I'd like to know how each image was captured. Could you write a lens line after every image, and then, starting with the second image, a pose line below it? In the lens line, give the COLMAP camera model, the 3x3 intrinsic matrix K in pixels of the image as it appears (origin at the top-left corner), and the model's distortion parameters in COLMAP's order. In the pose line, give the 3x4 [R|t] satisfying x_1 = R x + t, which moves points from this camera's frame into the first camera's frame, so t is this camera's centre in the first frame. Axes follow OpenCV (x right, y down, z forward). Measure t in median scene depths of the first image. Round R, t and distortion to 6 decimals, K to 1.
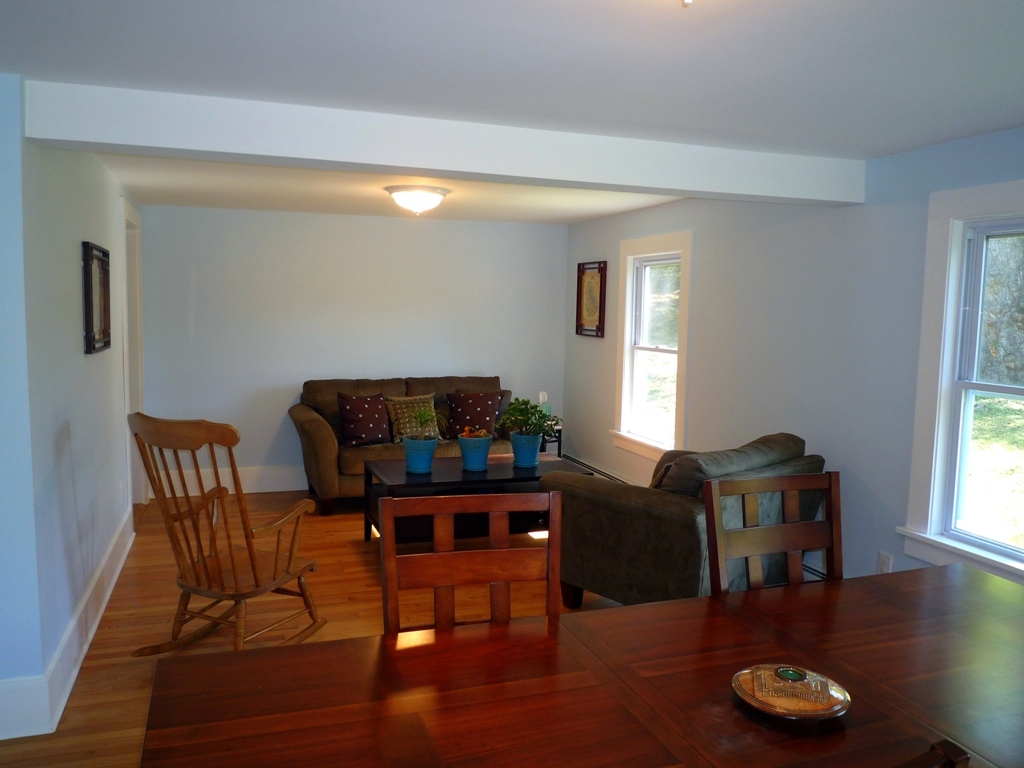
lens RADIAL K [[759.0, 0, 512.0], [0, 759.0, 384.0], [0, 0, 1]] dist [-0.025320, -0.003019]
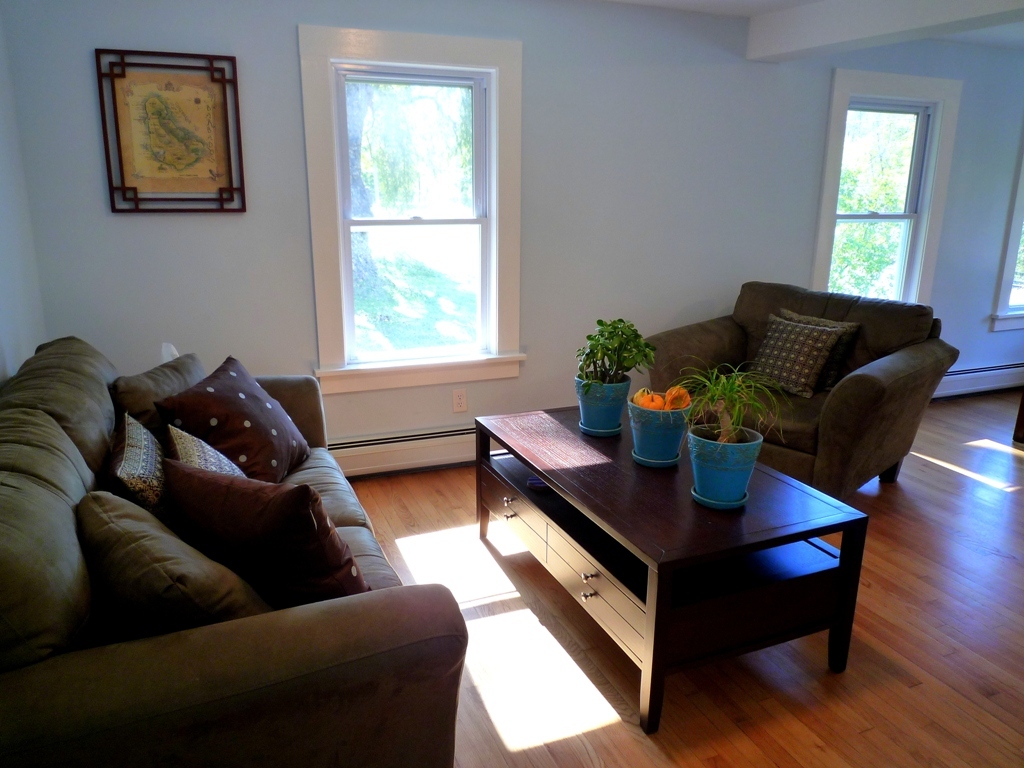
lens RADIAL K [[759.0, 0, 512.0], [0, 759.0, 384.0], [0, 0, 1]] dist [-0.025320, -0.003019]
pose [[-0.034615, -0.279331, 0.959571, -0.411538], [0.091405, 0.955237, 0.281367, -0.076872], [-0.995212, 0.097449, -0.007533, 0.821625]]
